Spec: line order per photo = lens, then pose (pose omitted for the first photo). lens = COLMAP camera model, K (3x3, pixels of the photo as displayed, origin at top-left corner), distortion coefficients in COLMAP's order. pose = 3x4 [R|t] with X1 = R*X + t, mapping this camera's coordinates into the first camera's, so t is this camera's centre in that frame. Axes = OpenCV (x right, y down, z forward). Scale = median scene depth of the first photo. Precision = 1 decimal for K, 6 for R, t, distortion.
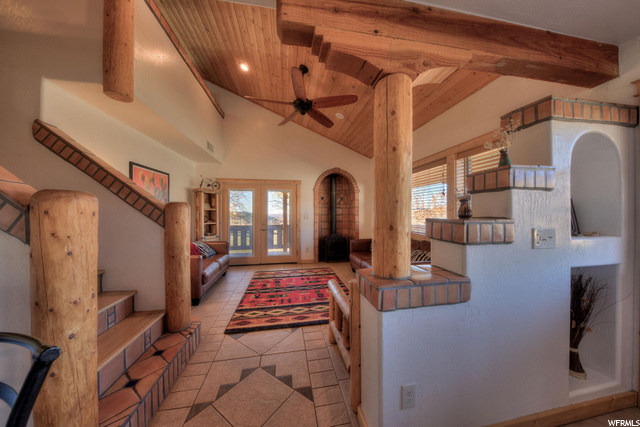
lens RADIAL K [[201.7, 0, 323.8], [0, 201.7, 214.8], [0, 0, 1]] dist [-0.008112, -0.001998]
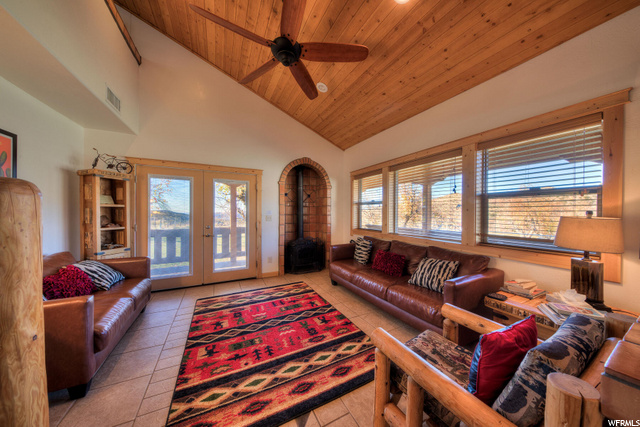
lens RADIAL K [[201.7, 0, 324.0], [0, 201.7, 215.9], [0, 0, 1]] dist [-0.008112, -0.001998]
pose [[0.957074, 0.001727, 0.289840, -0.142646], [-0.003871, 0.999969, 0.006825, -0.002434], [-0.289819, -0.007654, 0.957051, 0.262448]]
